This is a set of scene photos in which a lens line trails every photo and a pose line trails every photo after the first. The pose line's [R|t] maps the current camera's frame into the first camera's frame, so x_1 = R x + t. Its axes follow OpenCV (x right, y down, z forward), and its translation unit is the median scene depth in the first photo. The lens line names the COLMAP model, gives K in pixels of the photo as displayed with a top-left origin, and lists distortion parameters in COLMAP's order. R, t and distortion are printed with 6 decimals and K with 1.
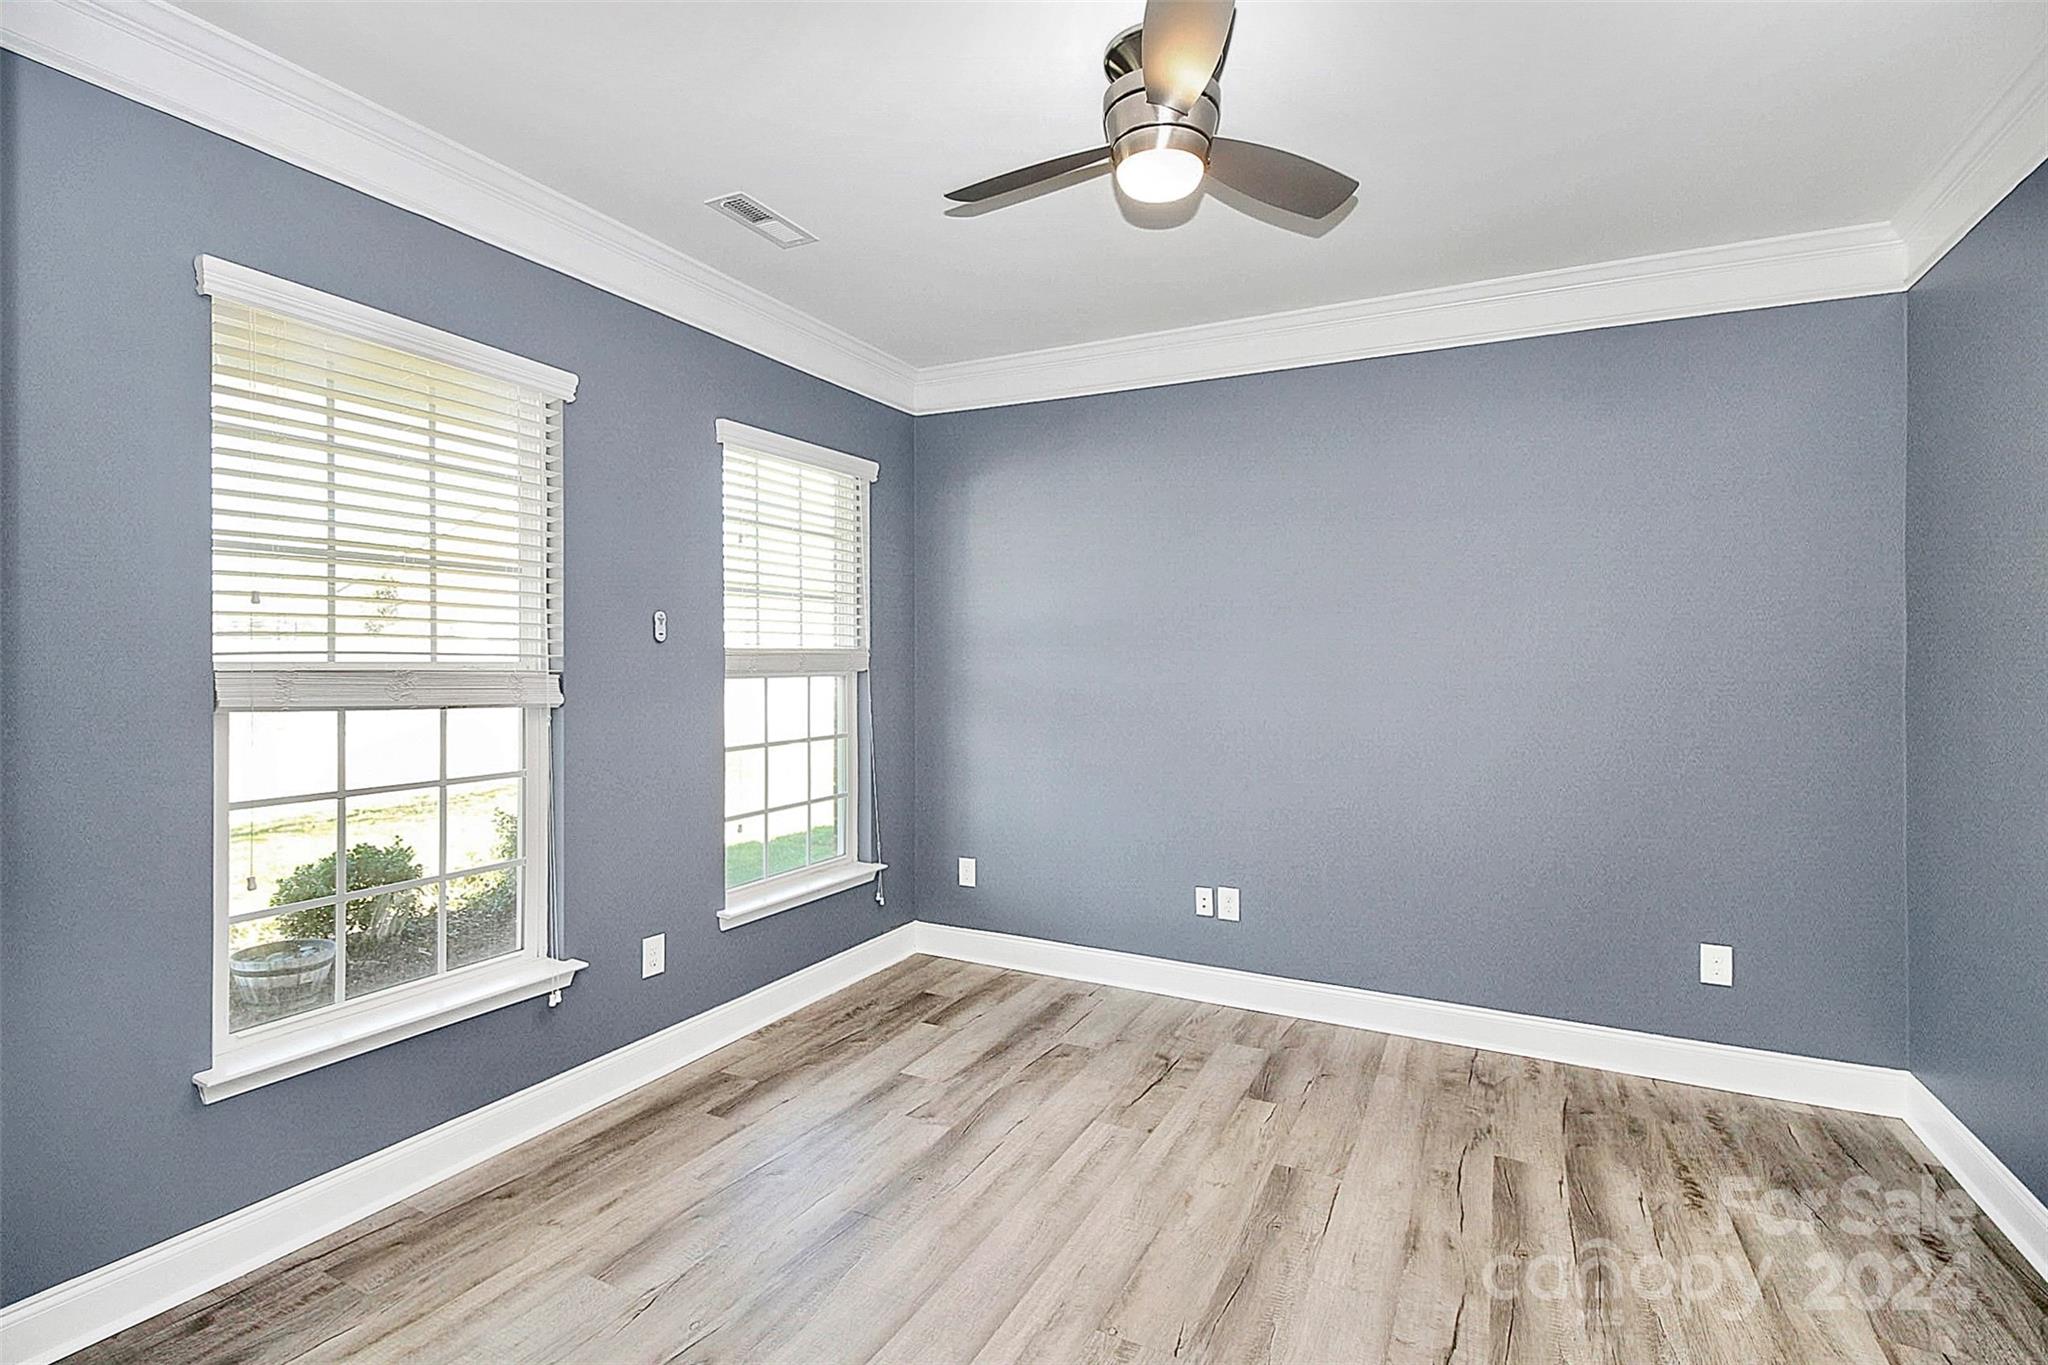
lens RADIAL K [[958.3, 0, 1016.1], [0, 958.3, 679.1], [0, 0, 1]] dist [0.001004, -0.011274]
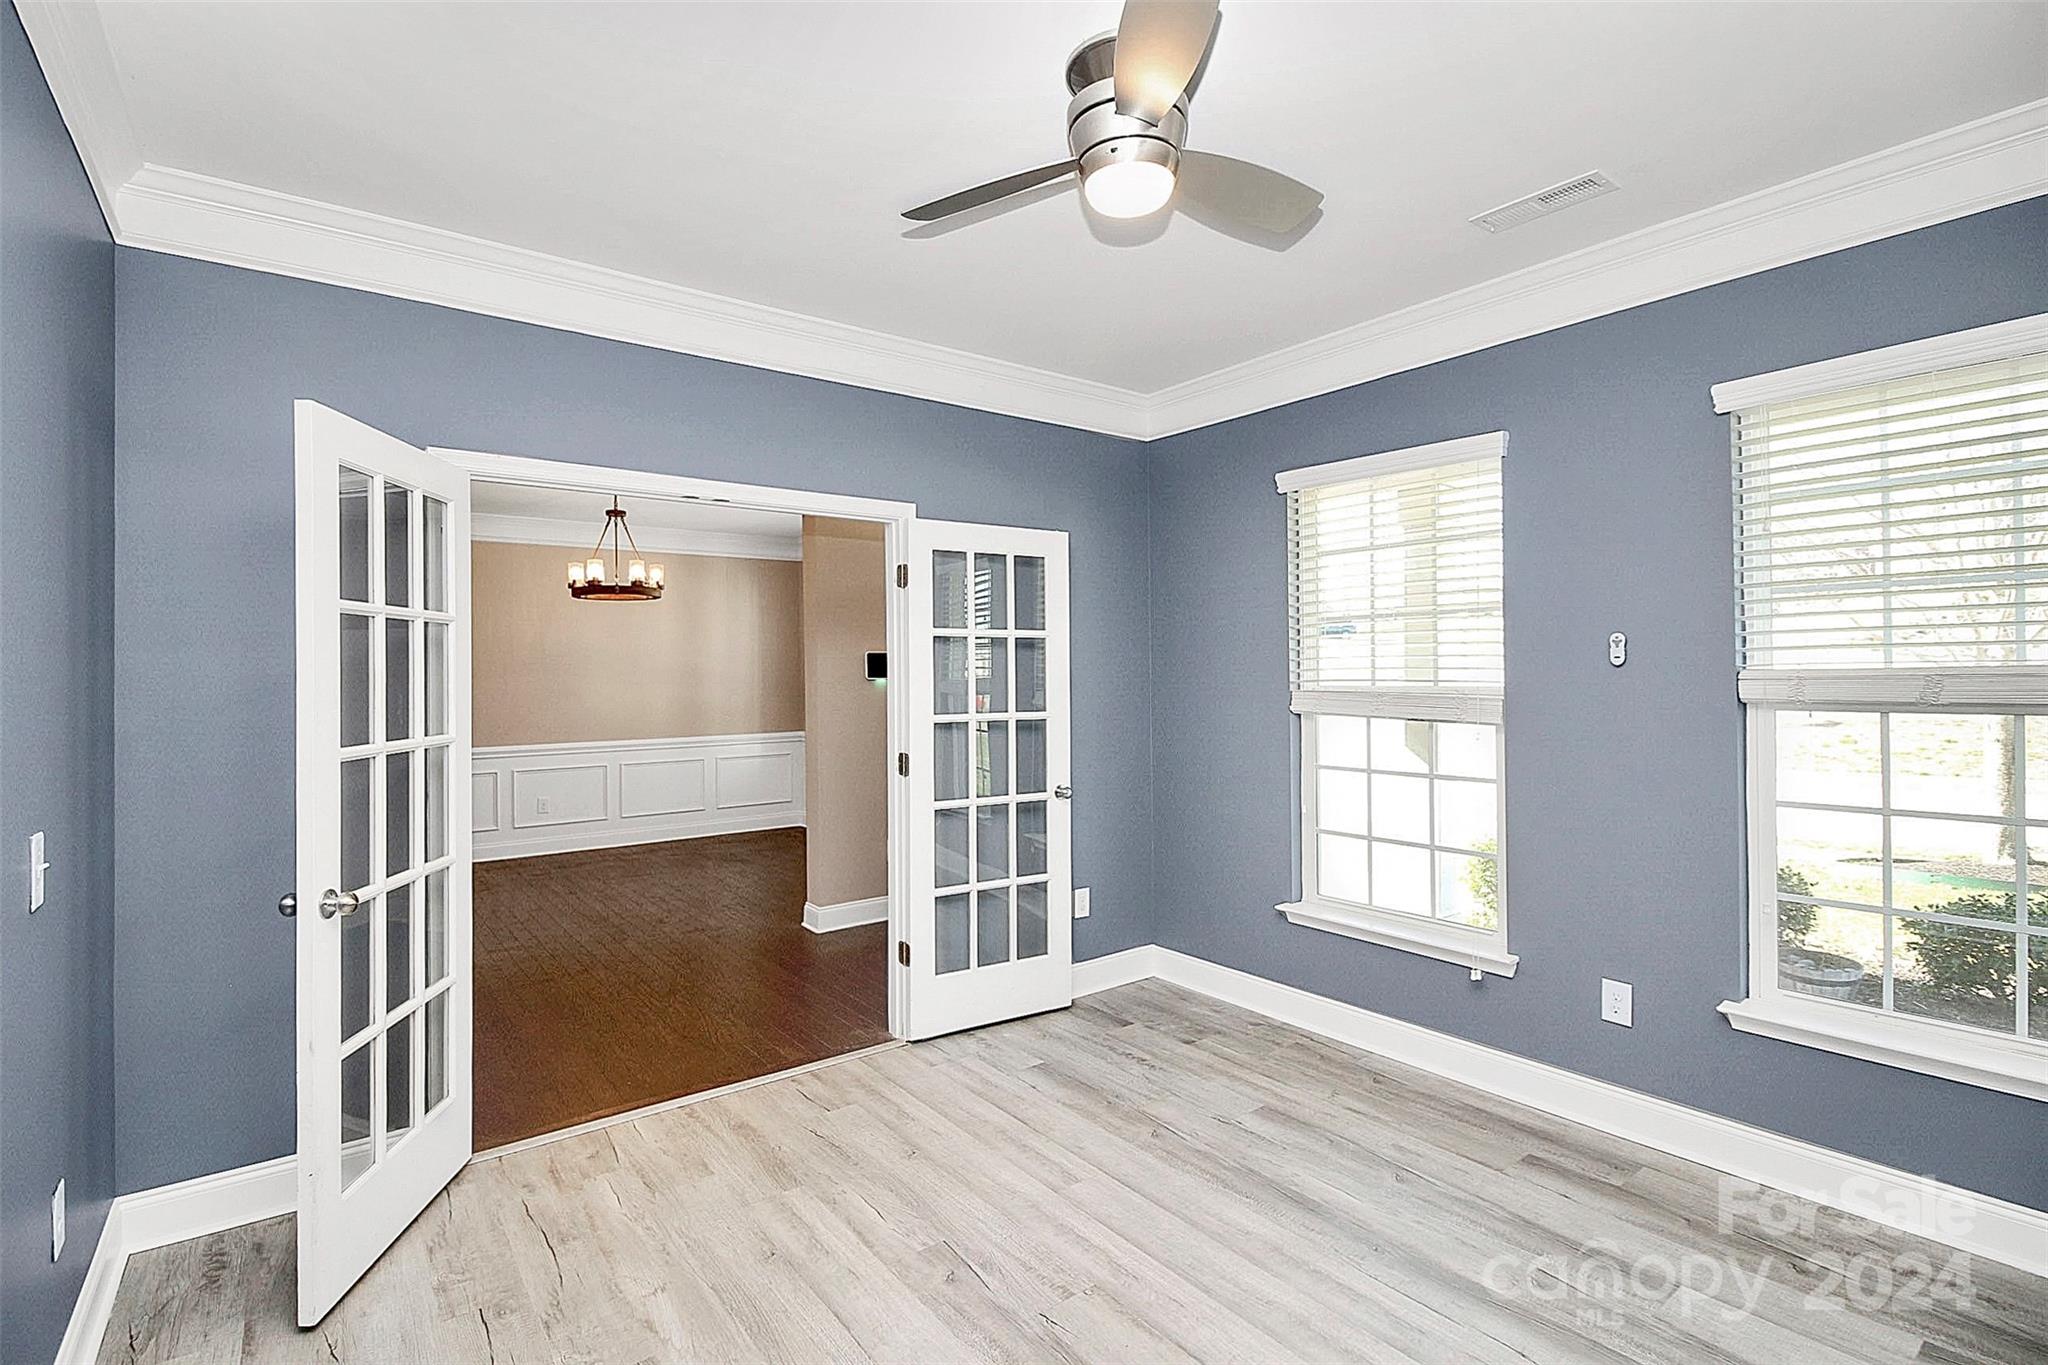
lens RADIAL K [[958.3, 0, 1016.1], [0, 958.3, 679.1], [0, 0, 1]] dist [0.001004, -0.011274]
pose [[-0.412244, 0.017358, -0.910908, 0.909260], [-0.004117, 0.999773, 0.020915, -0.057985], [0.911064, 0.012372, -0.412079, 1.079776]]
